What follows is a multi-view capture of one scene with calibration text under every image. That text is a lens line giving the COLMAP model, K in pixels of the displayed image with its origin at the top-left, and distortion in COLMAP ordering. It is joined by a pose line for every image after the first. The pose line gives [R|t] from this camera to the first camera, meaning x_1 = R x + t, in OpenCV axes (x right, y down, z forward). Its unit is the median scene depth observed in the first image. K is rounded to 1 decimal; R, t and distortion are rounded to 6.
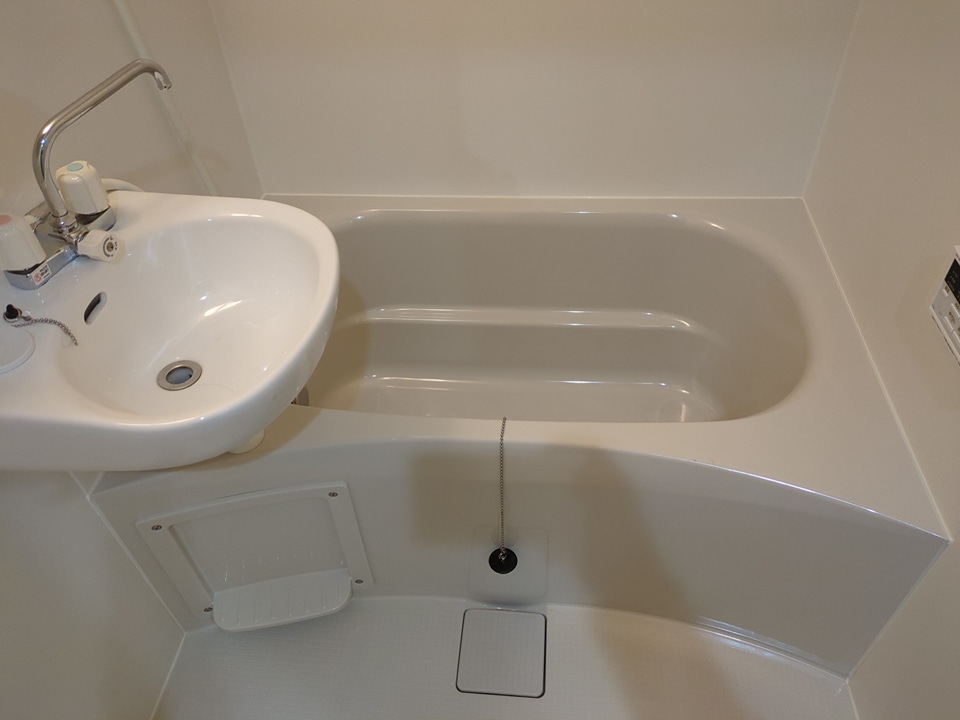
lens RADIAL K [[716.3, 0, 487.5], [0, 716.3, 360.5], [0, 0, 1]] dist [0.014903, -0.006400]
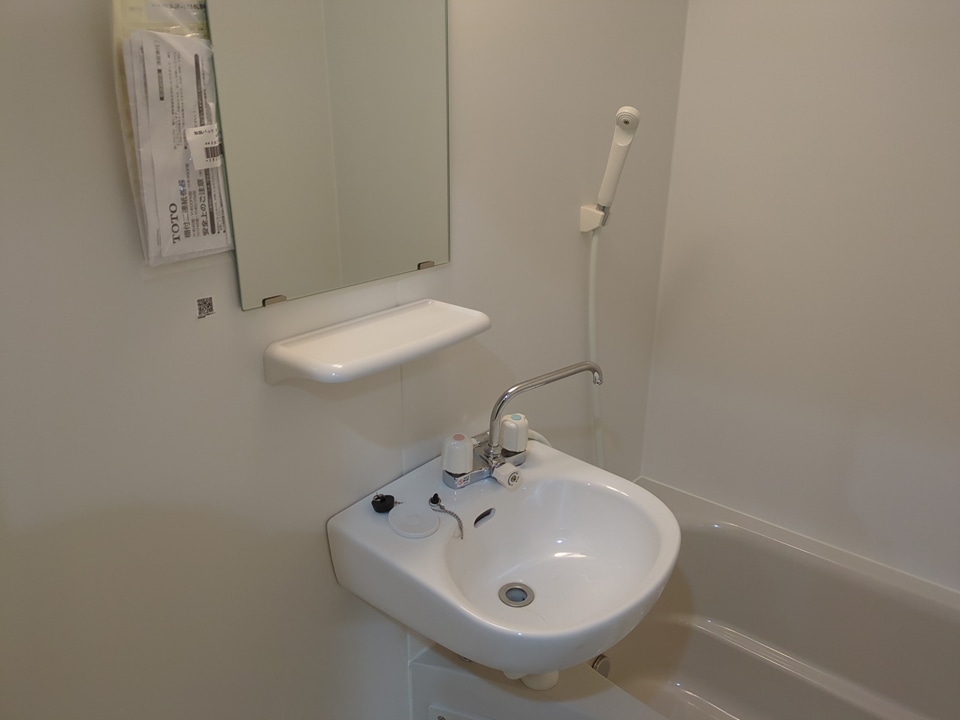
lens RADIAL K [[704.8, 0, 480.0], [0, 704.8, 360.0], [0, 0, 1]] dist [0.043136, -0.007292]
pose [[0.813997, 0.242964, -0.527614, 0.052676], [-0.426997, 0.866086, -0.259939, 0.015498], [0.393804, 0.436879, 0.808737, -0.160533]]
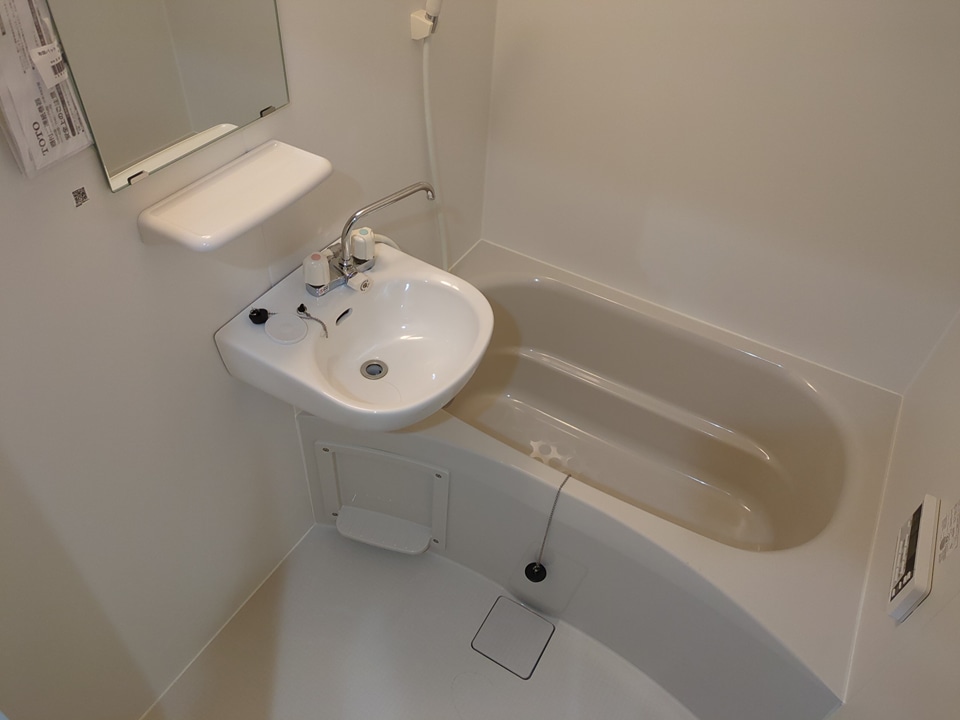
lens RADIAL K [[704.8, 0, 480.0], [0, 704.8, 360.0], [0, 0, 1]] dist [0.043136, -0.007292]
pose [[0.901505, 0.359082, -0.241556, 0.155594], [-0.359493, 0.932112, 0.043965, -0.161669], [0.240944, 0.047203, 0.969390, -0.473269]]
